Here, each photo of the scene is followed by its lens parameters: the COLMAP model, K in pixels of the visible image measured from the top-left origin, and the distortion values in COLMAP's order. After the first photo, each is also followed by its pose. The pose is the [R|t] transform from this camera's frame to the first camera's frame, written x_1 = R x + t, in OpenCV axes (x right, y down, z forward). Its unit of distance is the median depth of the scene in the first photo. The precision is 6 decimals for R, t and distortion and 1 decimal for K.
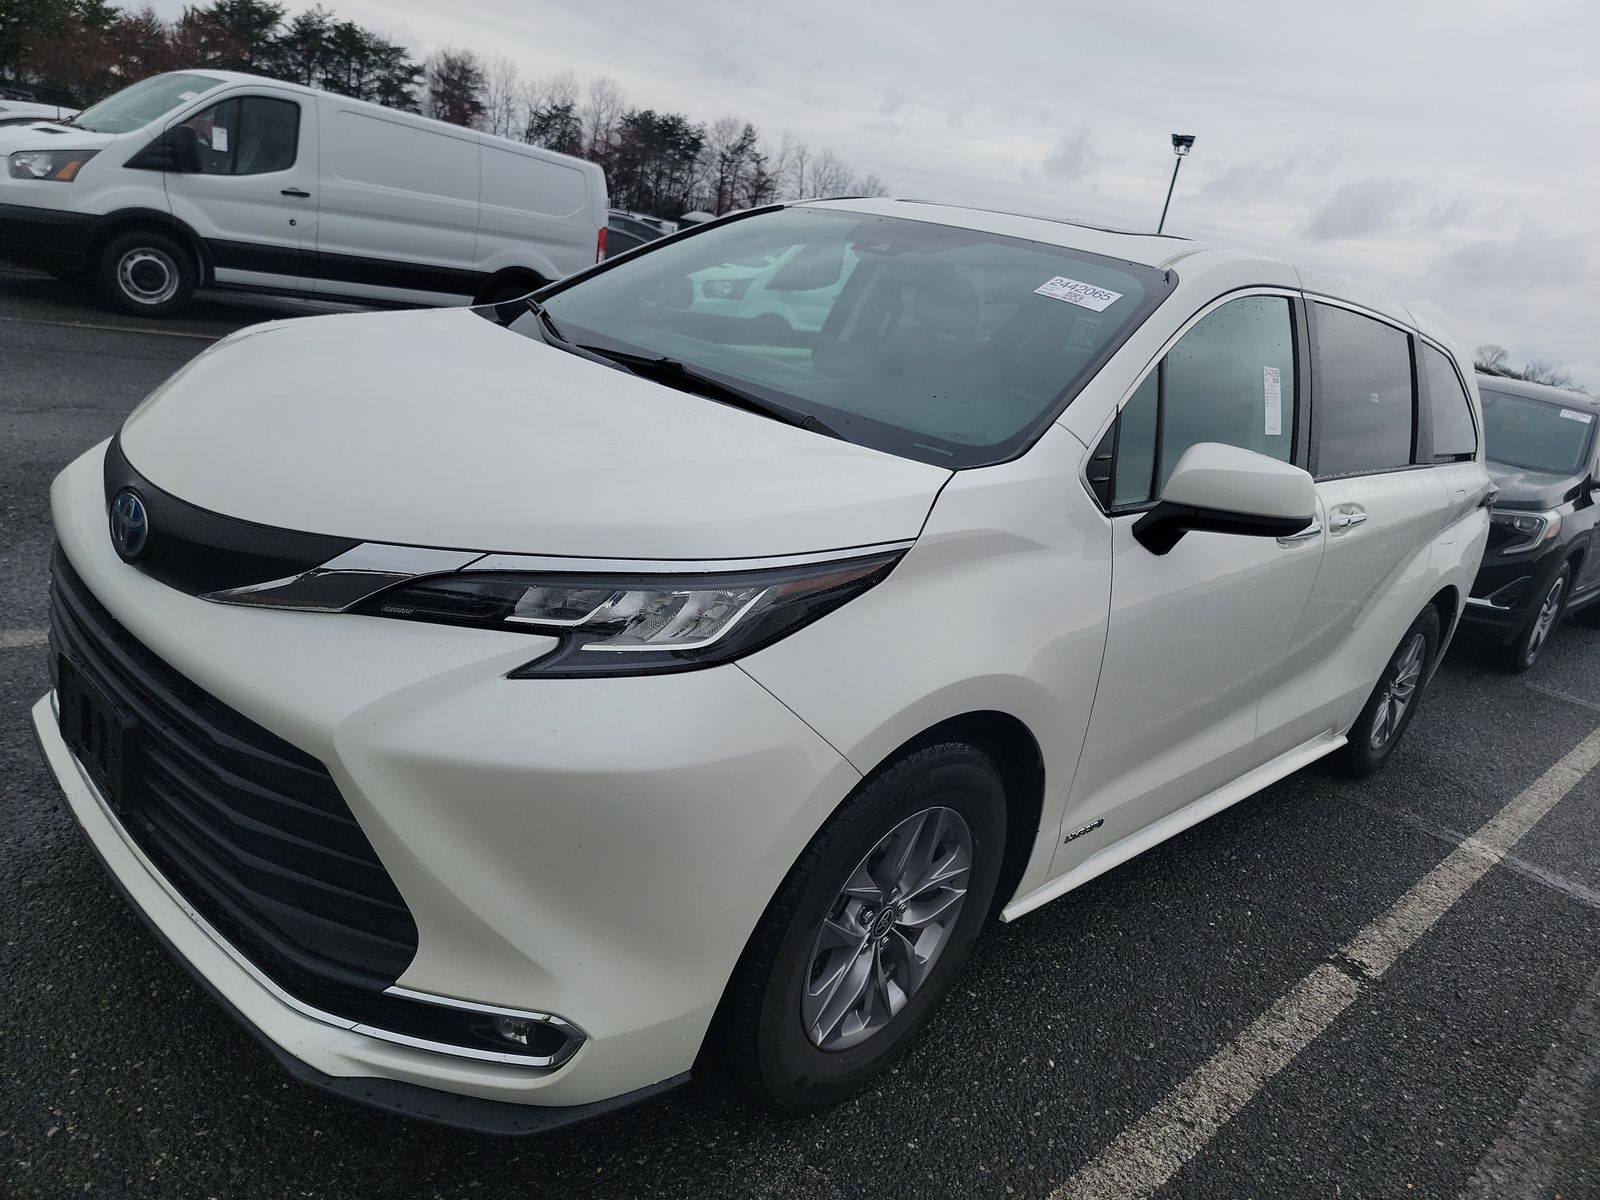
lens RADIAL K [[1102.7, 0, 818.1], [0, 1102.7, 604.8], [0, 0, 1]] dist [0.082644, -0.069909]
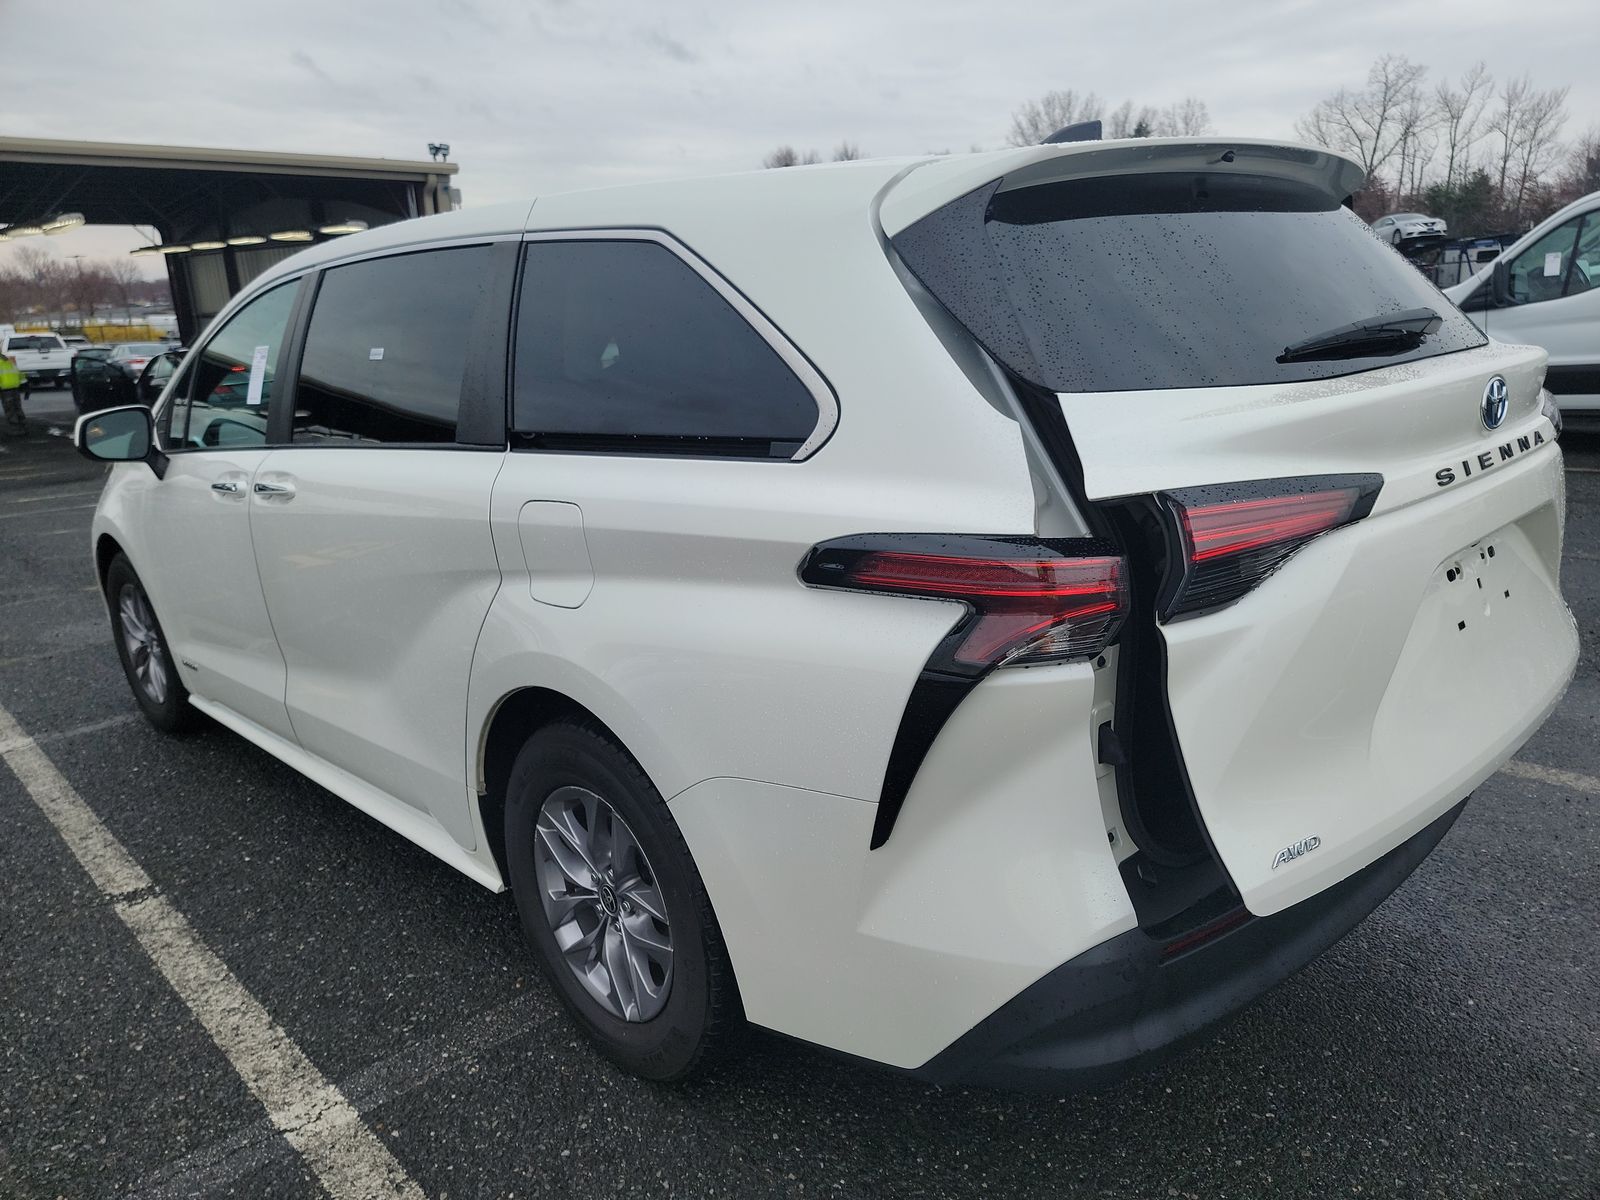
lens RADIAL K [[1102.7, 0, 818.1], [0, 1102.7, 604.8], [0, 0, 1]] dist [0.082644, -0.069909]
pose [[-0.040781, 0.065619, -0.997011, 1.128620], [-0.243913, 0.966999, 0.073620, -0.131524], [0.968939, 0.246187, -0.023430, 1.200872]]
